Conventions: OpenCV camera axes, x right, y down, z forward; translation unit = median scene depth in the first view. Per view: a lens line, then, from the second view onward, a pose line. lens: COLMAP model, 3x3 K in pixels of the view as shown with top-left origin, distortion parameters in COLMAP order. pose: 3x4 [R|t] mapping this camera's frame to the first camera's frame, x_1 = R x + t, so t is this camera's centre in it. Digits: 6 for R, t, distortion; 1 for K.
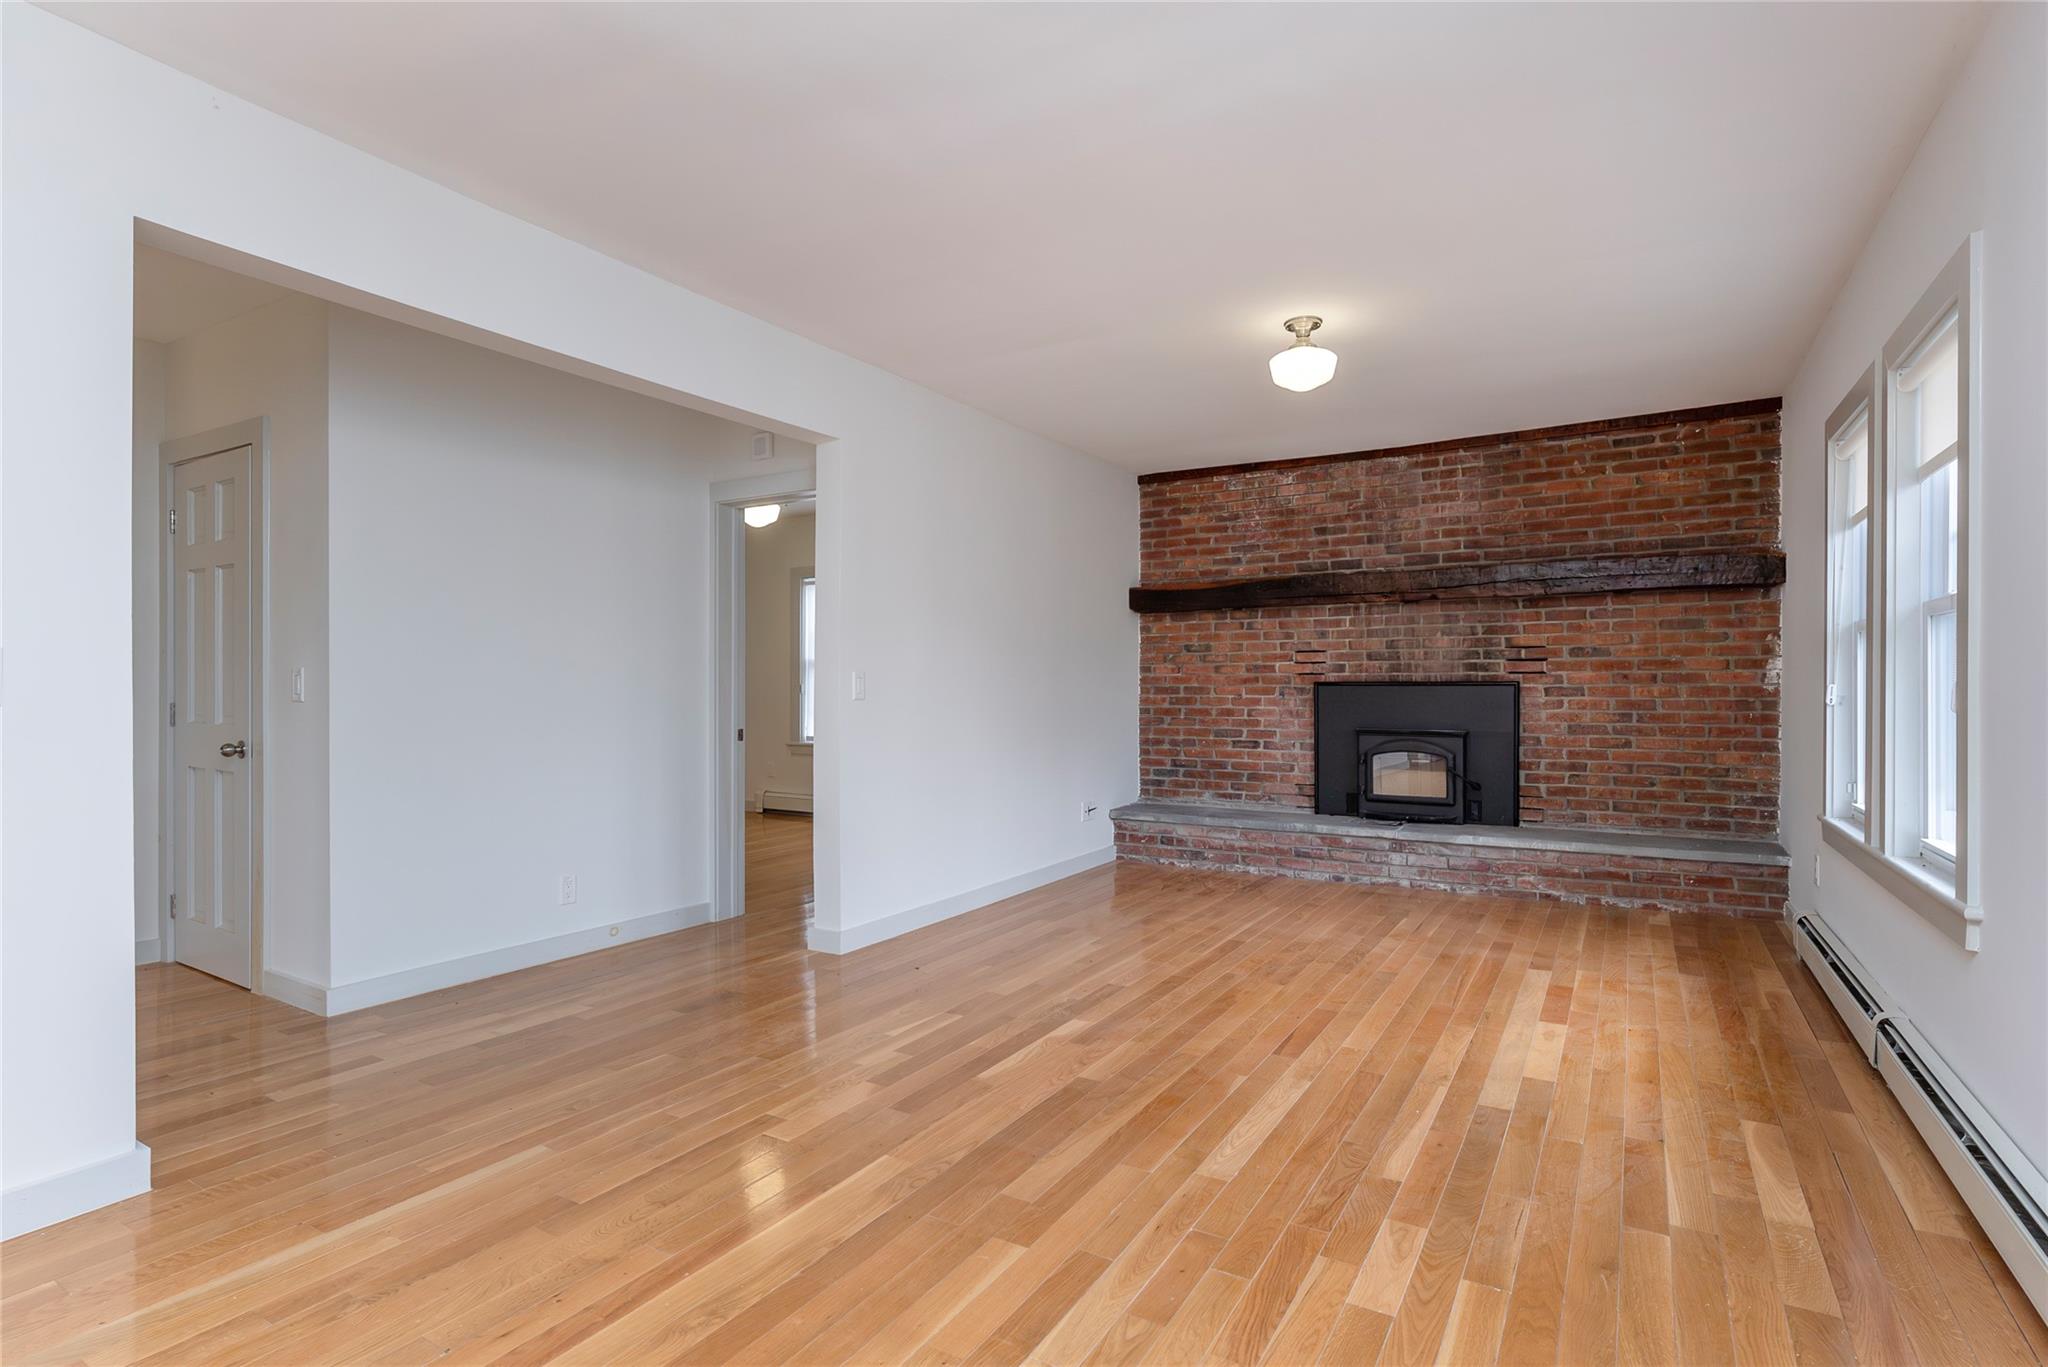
lens RADIAL K [[1034.3, 0, 984.5], [0, 1034.3, 689.0], [0, 0, 1]] dist [0.005279, -0.001814]
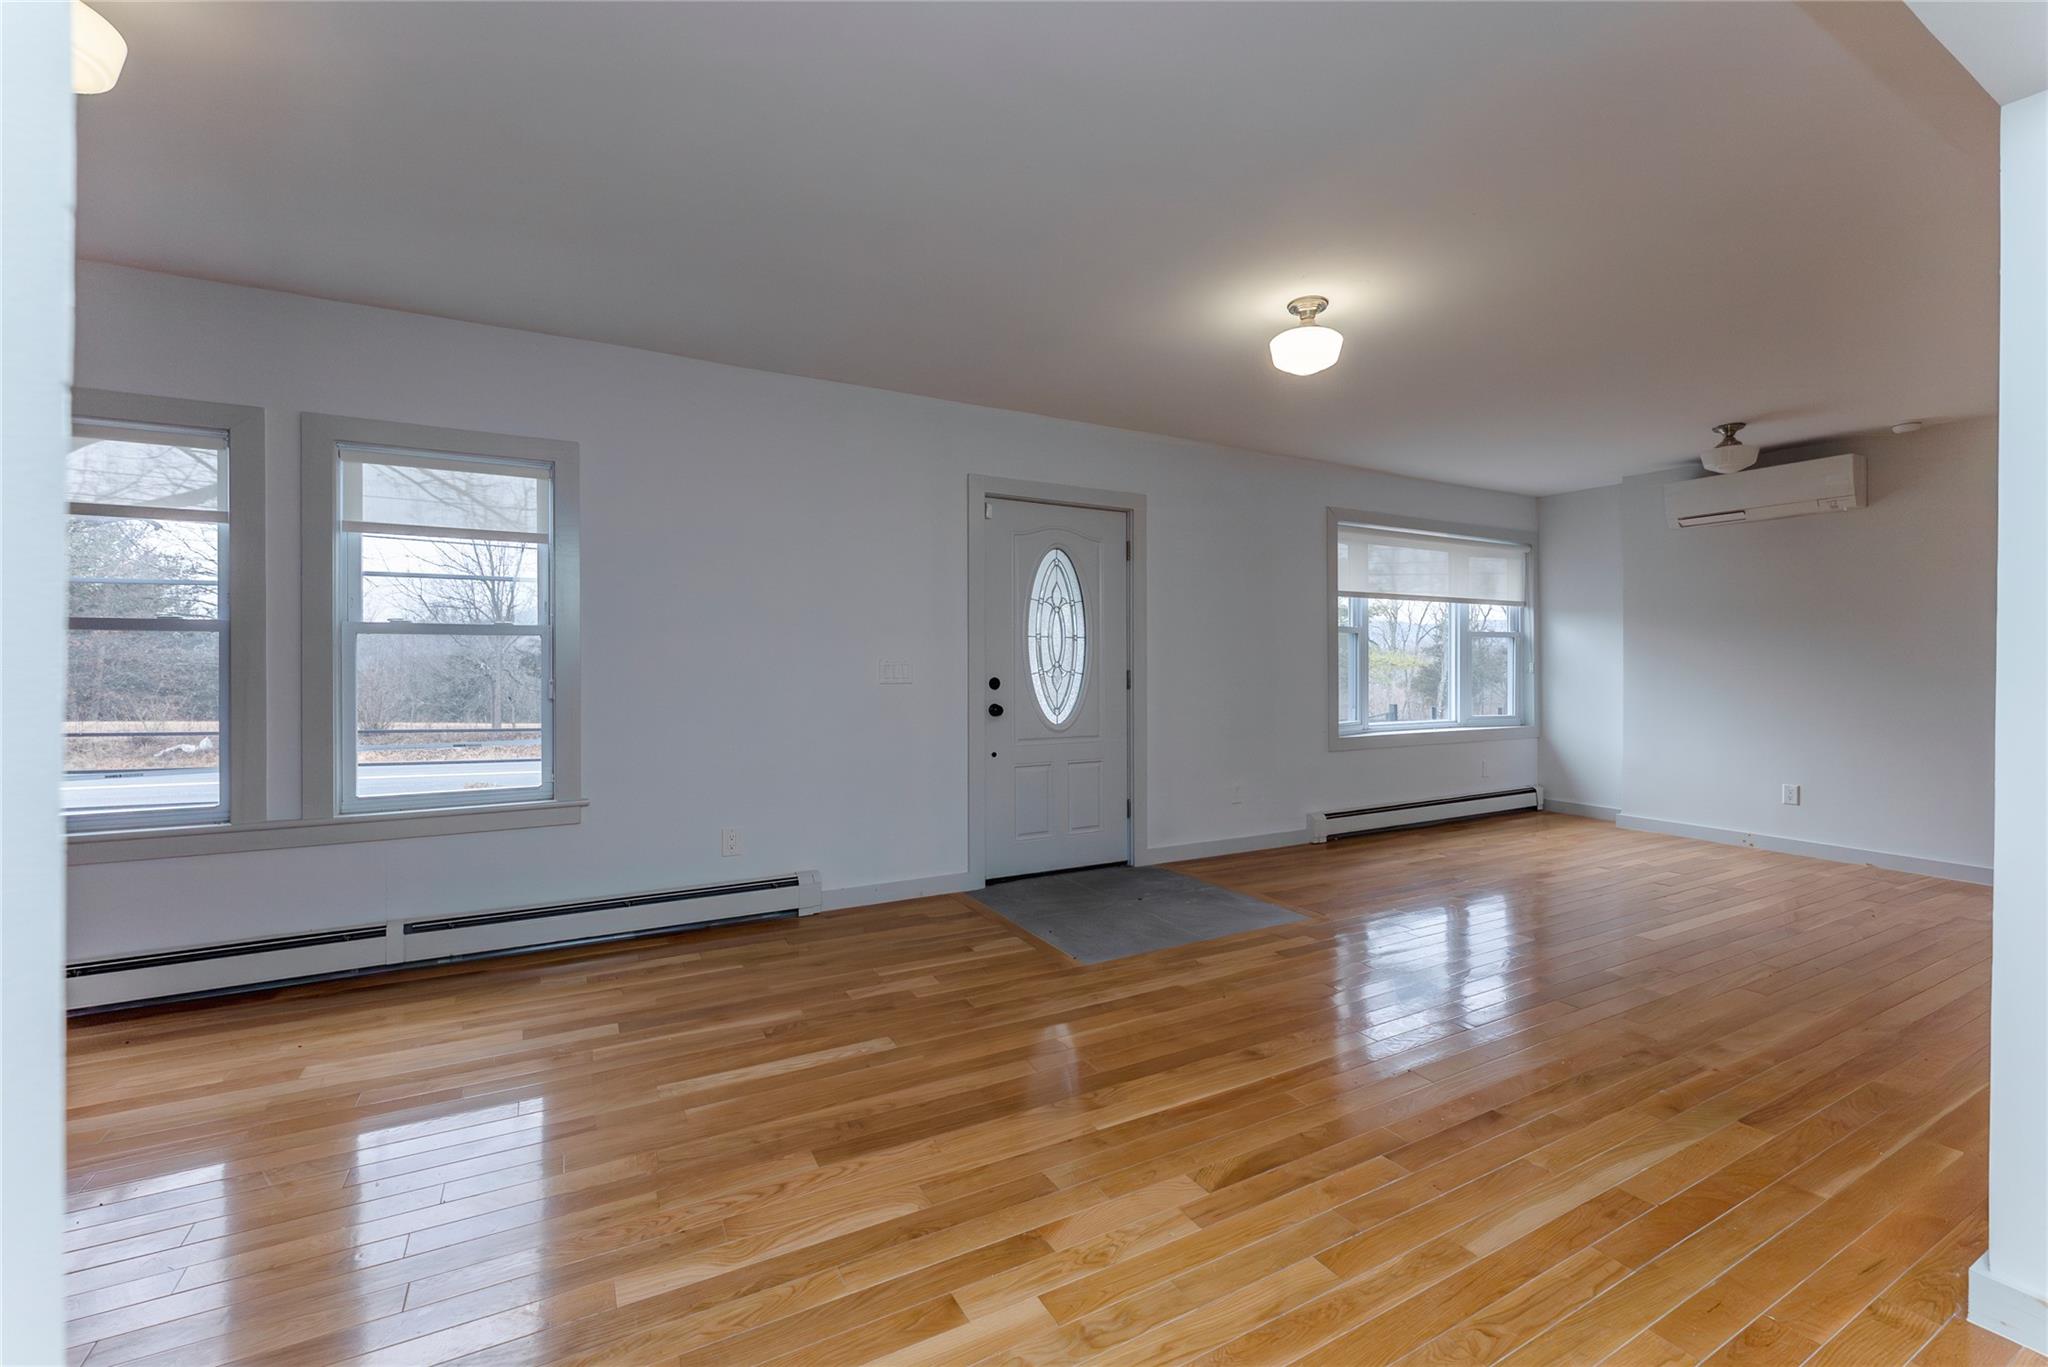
lens RADIAL K [[841.8, 0, 1021.5], [0, 841.8, 672.5], [0, 0, 1]] dist [-0.004191, 0.000453]
pose [[-0.881083, -0.002201, 0.472957, -0.189494], [0.002684, 0.999950, 0.009652, -0.012039], [-0.472955, 0.009774, -0.881033, 0.785111]]
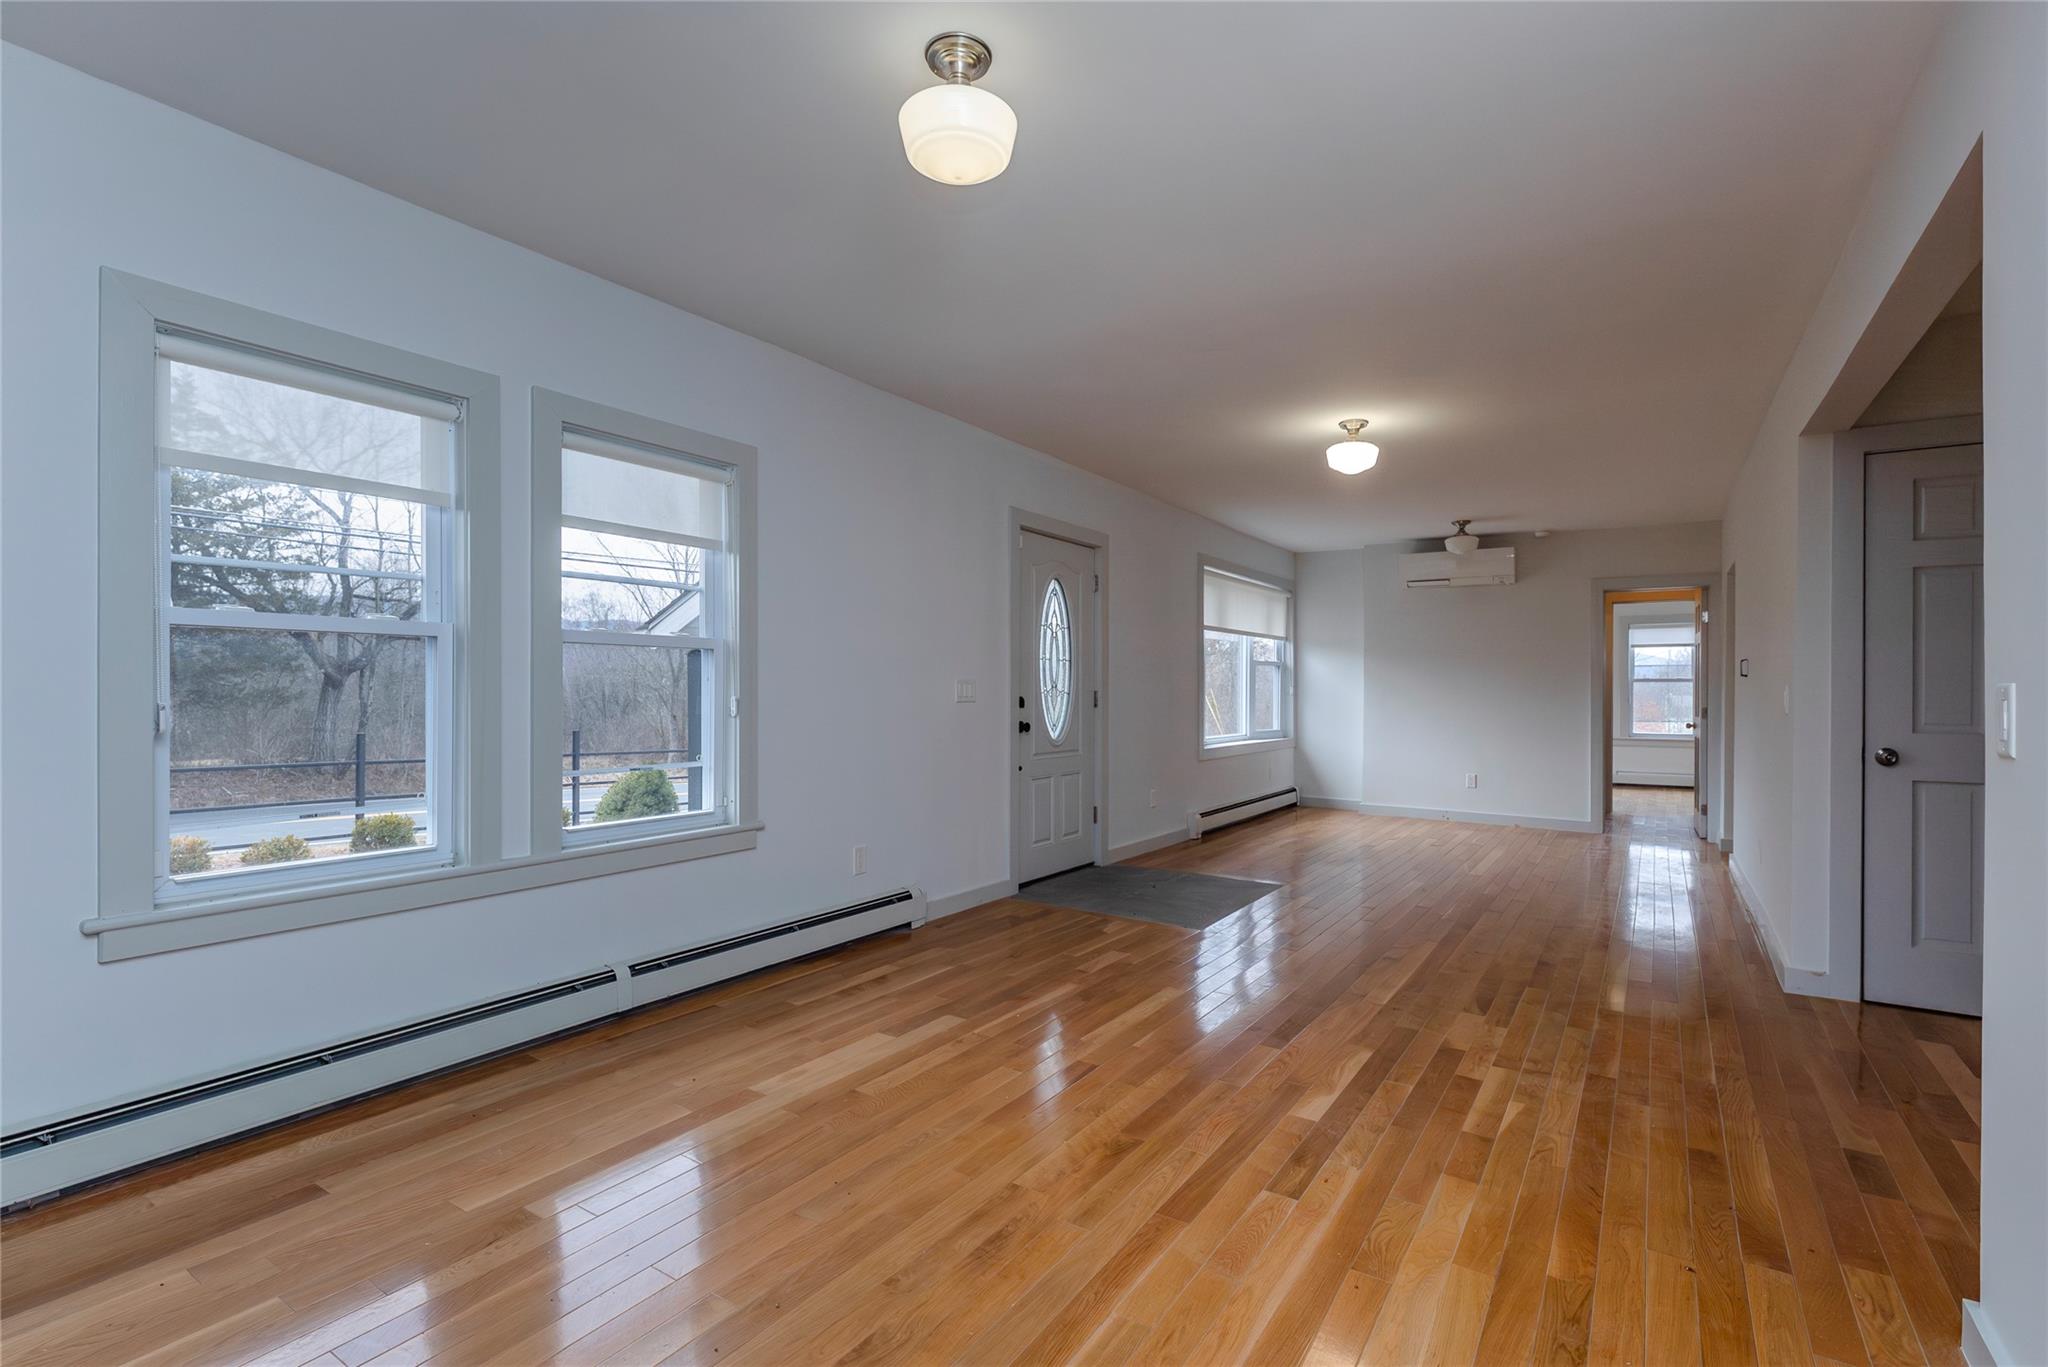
lens RADIAL K [[942.1, 0, 1050.3], [0, 942.1, 693.0], [0, 0, 1]] dist [-0.002270, -0.002897]
pose [[-0.999971, -0.004842, -0.005914, 0.182396], [-0.004879, 0.999968, 0.006312, -0.009805], [0.005883, 0.006341, -0.999963, 1.052893]]
